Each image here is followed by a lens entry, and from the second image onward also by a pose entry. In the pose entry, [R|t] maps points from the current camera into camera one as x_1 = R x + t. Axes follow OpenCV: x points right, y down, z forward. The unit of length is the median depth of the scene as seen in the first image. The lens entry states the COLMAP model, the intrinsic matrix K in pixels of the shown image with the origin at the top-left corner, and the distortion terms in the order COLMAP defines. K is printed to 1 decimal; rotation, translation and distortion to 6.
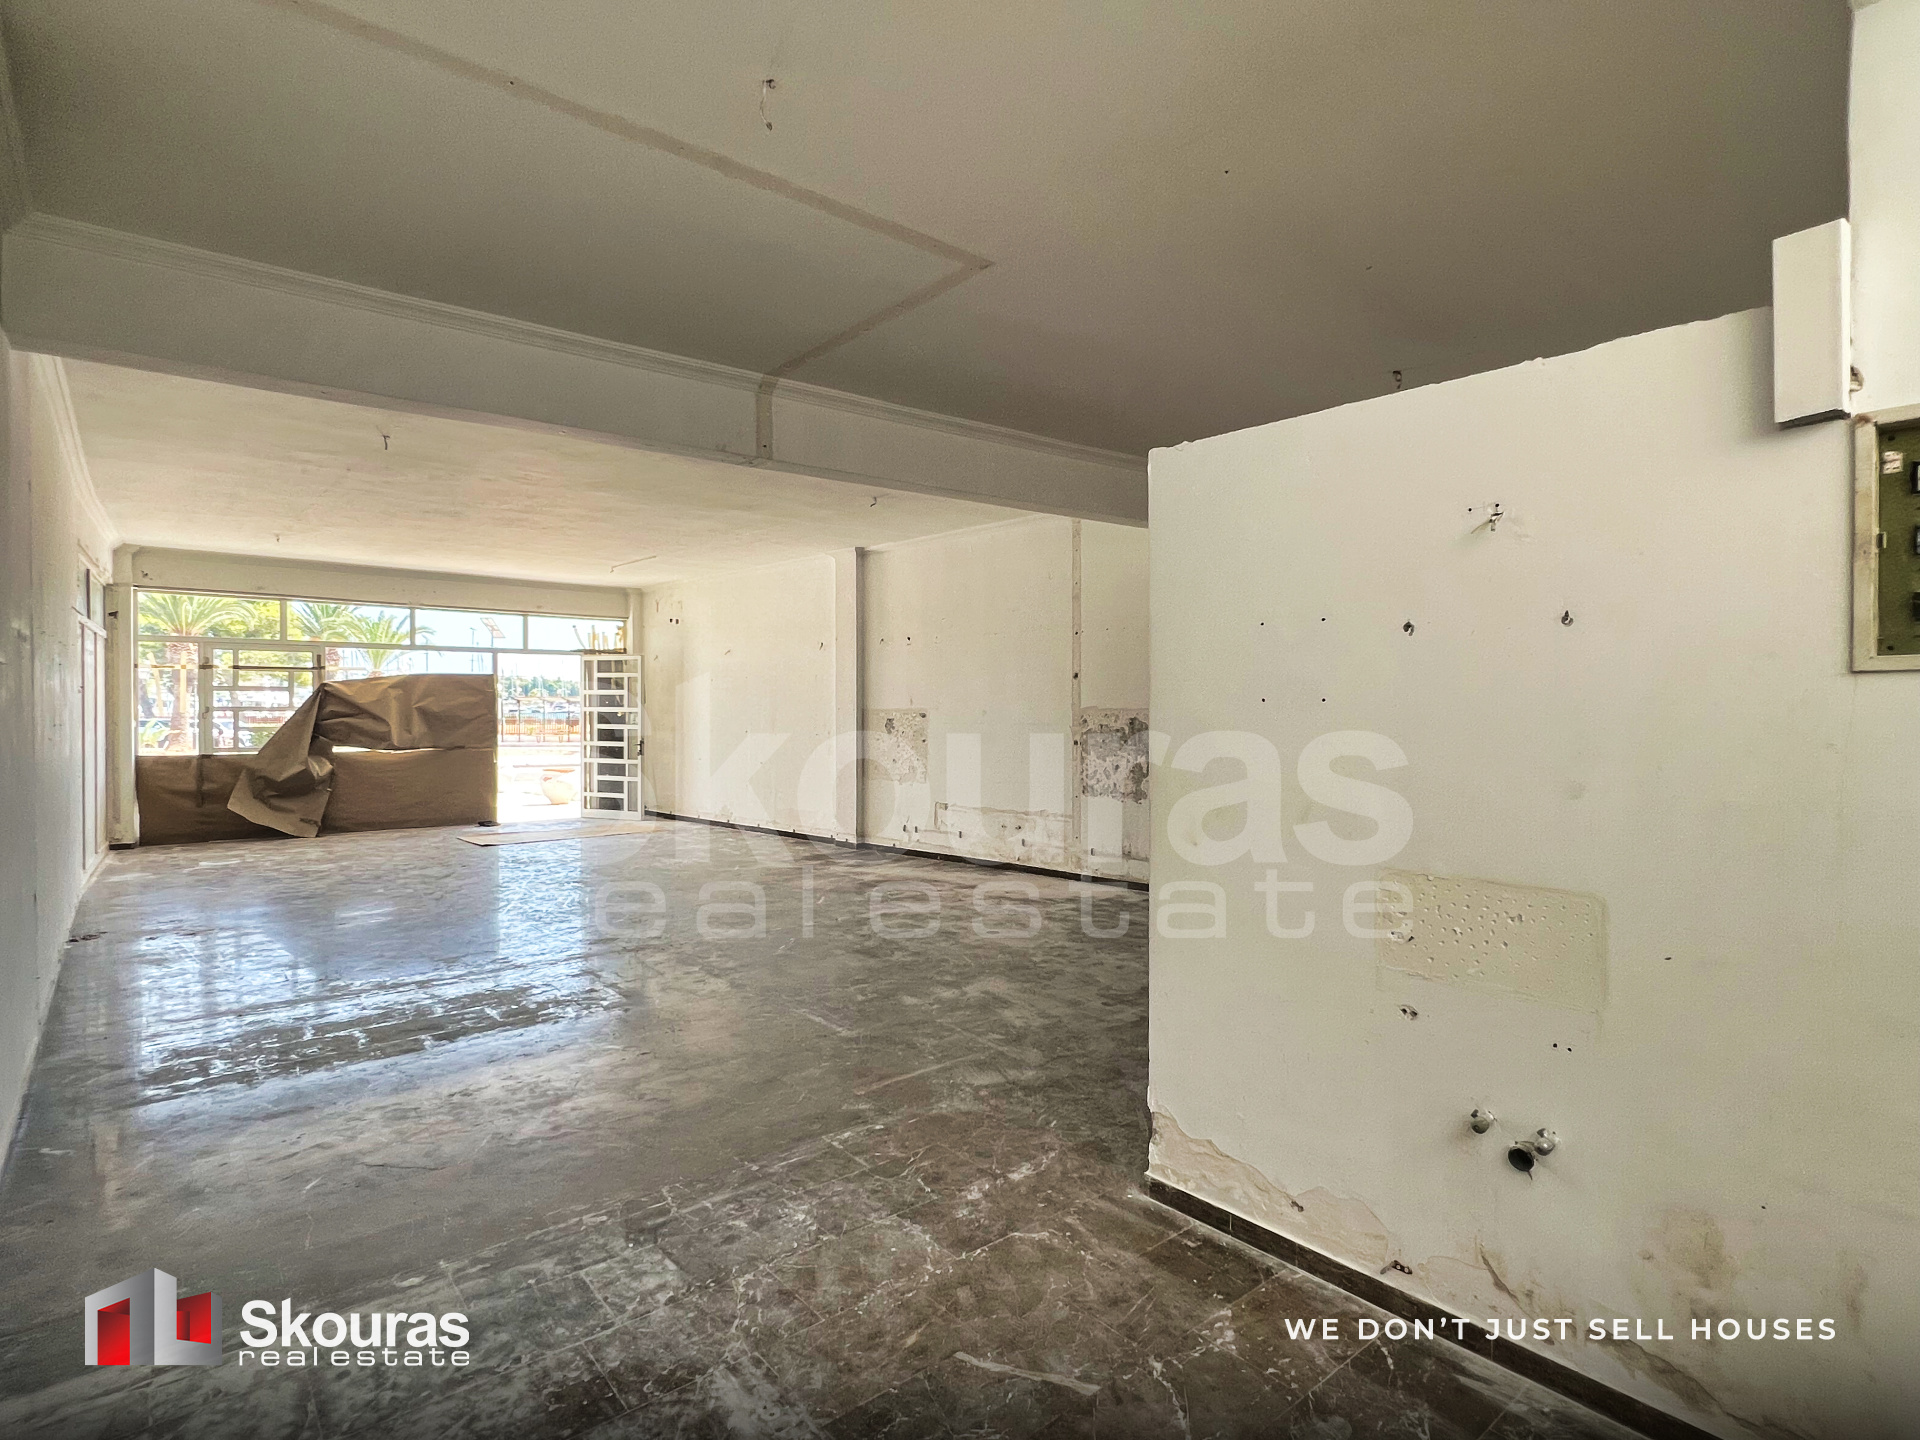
lens RADIAL K [[984.8, 0, 956.3], [0, 984.8, 713.6], [0, 0, 1]] dist [-0.002959, 0.001635]
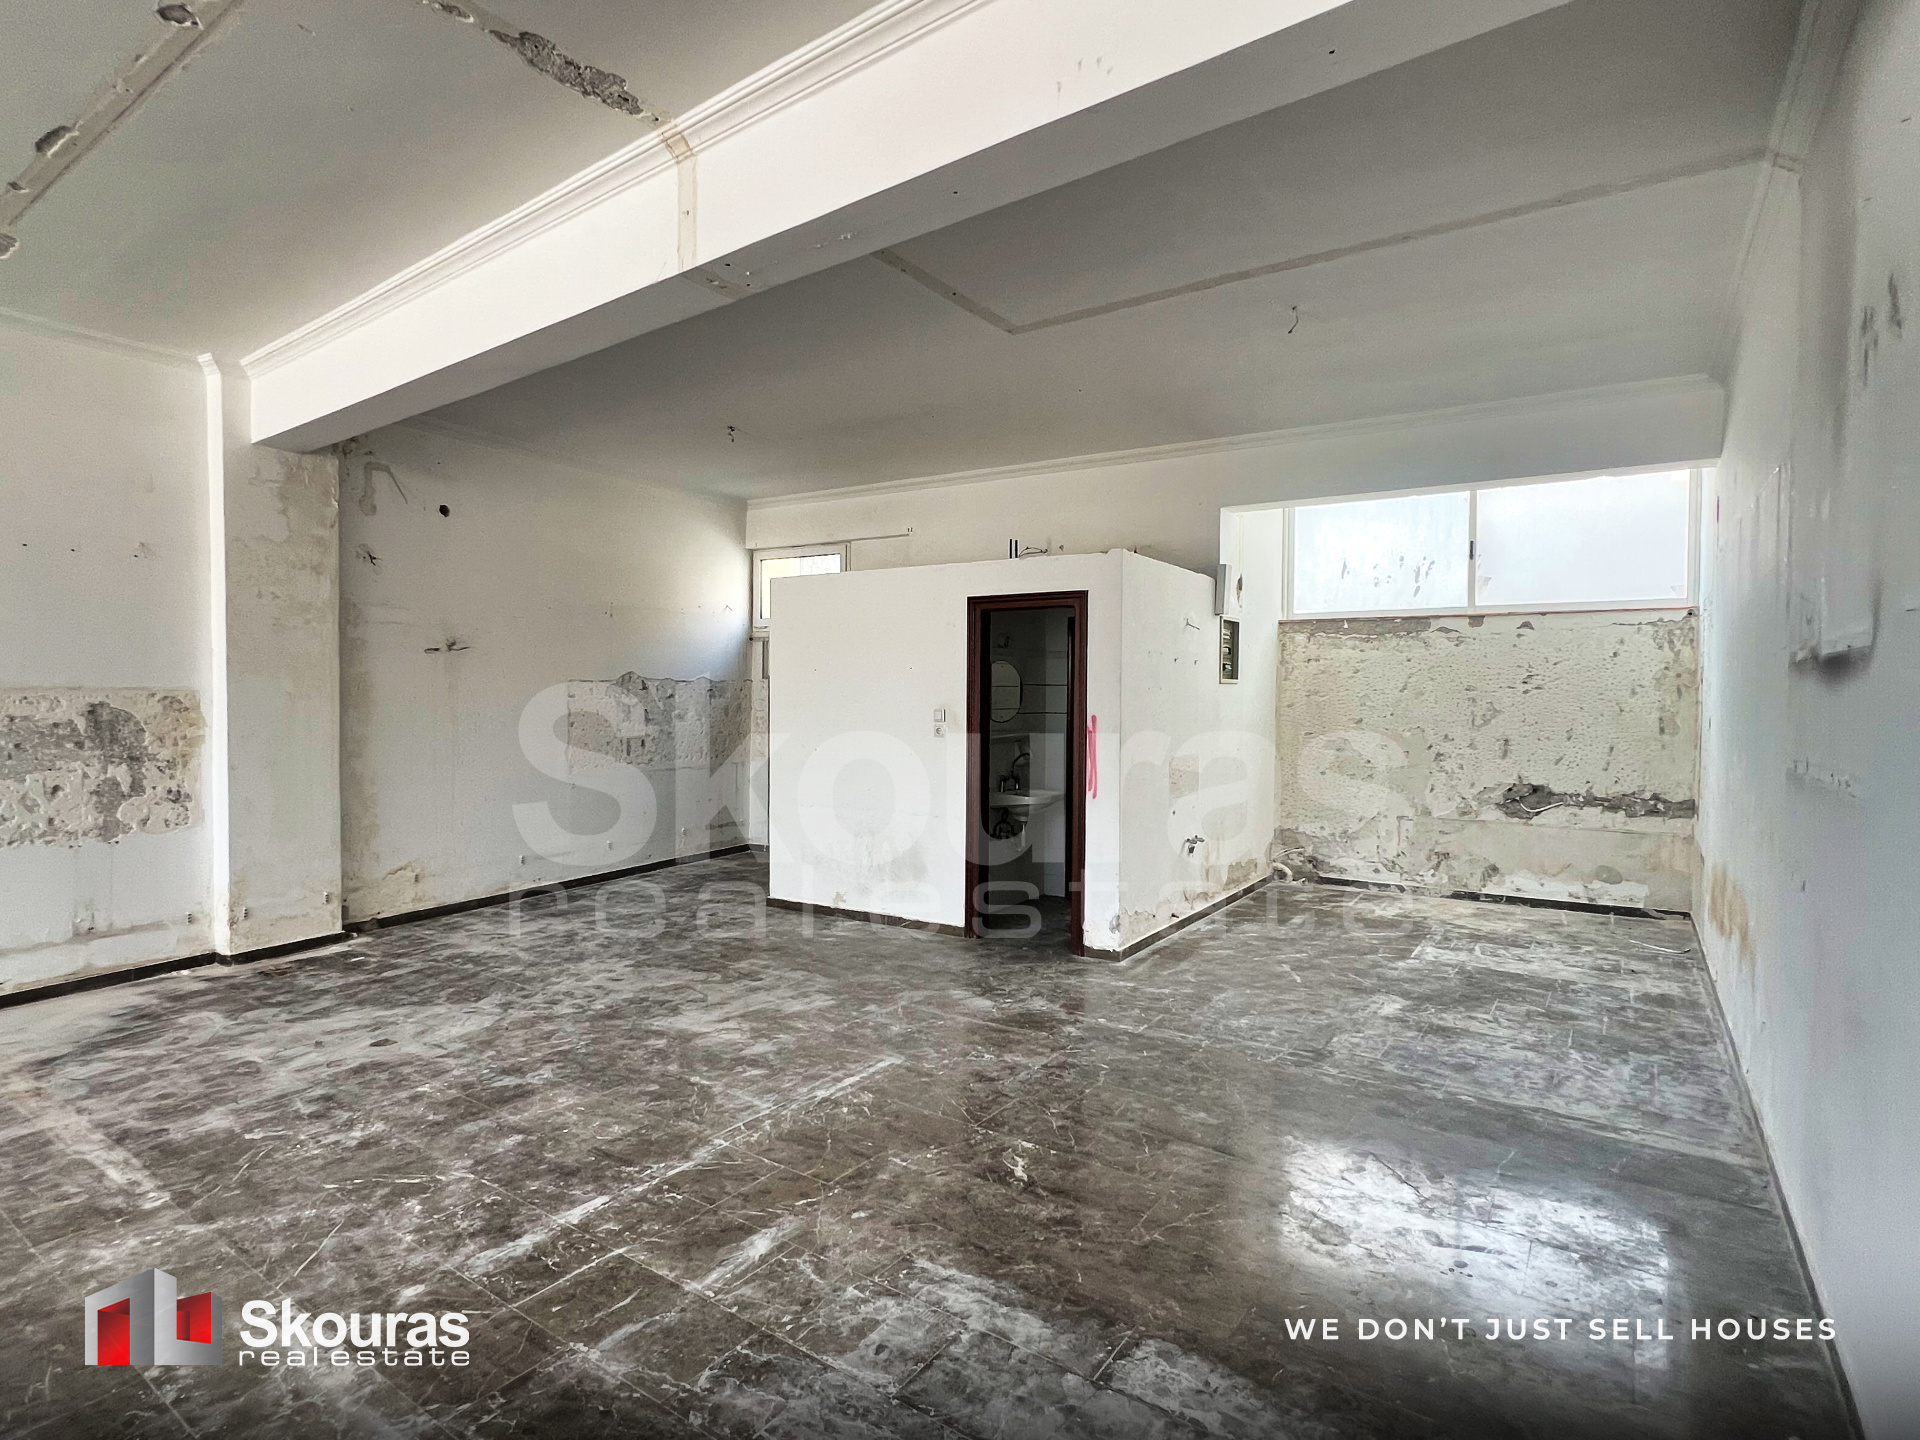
lens RADIAL K [[984.8, 0, 953.3], [0, 984.8, 716.2], [0, 0, 1]] dist [-0.002959, 0.001635]
pose [[-0.271084, -0.025086, 0.962229, -1.454069], [0.000406, 0.999657, 0.026176, -0.008697], [-0.962556, 0.007487, -0.270981, 1.785036]]
